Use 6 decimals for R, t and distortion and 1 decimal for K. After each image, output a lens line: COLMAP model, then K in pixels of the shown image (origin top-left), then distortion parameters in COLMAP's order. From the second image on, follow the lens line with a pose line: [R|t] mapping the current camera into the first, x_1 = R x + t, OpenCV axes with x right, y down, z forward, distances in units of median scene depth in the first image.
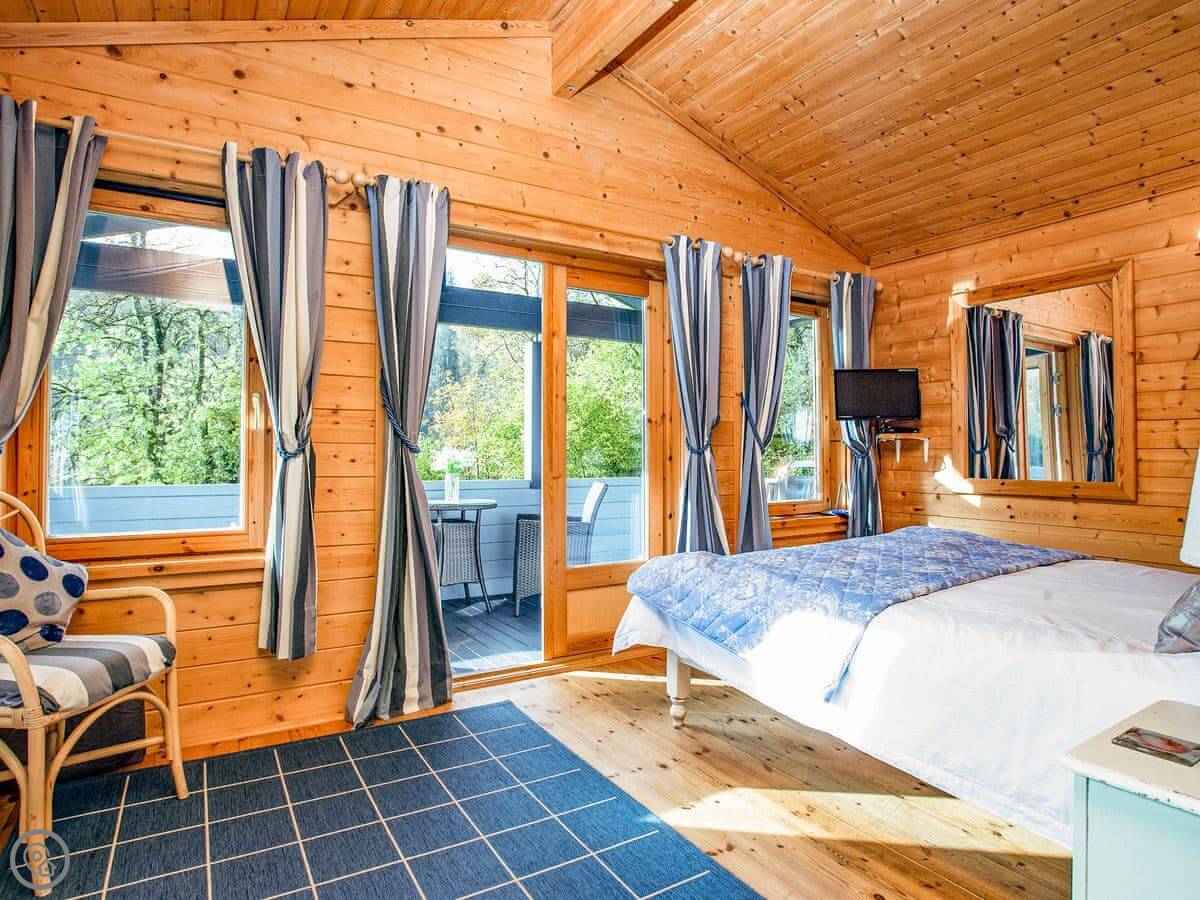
lens RADIAL K [[704.6, 0, 601.0], [0, 704.6, 449.1], [0, 0, 1]] dist [-0.002793, 0.000515]
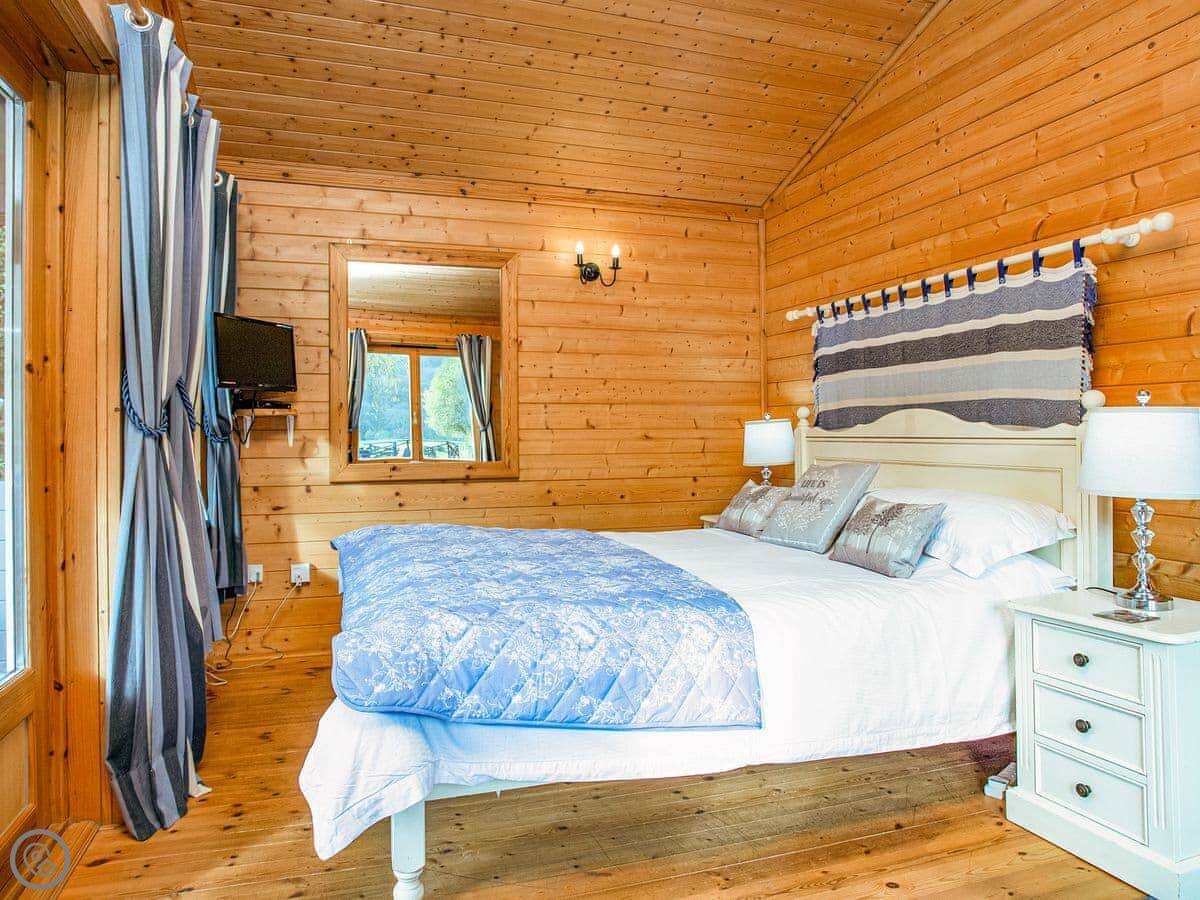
lens RADIAL K [[800.2, 0, 571.0], [0, 800.2, 423.3], [0, 0, 1]] dist [-0.056345, -0.000694]
pose [[0.242103, 0.008096, 0.970217, -0.384285], [0.003024, 0.999954, -0.009099, 0.001970], [-0.970246, 0.005137, 0.242068, 0.583608]]
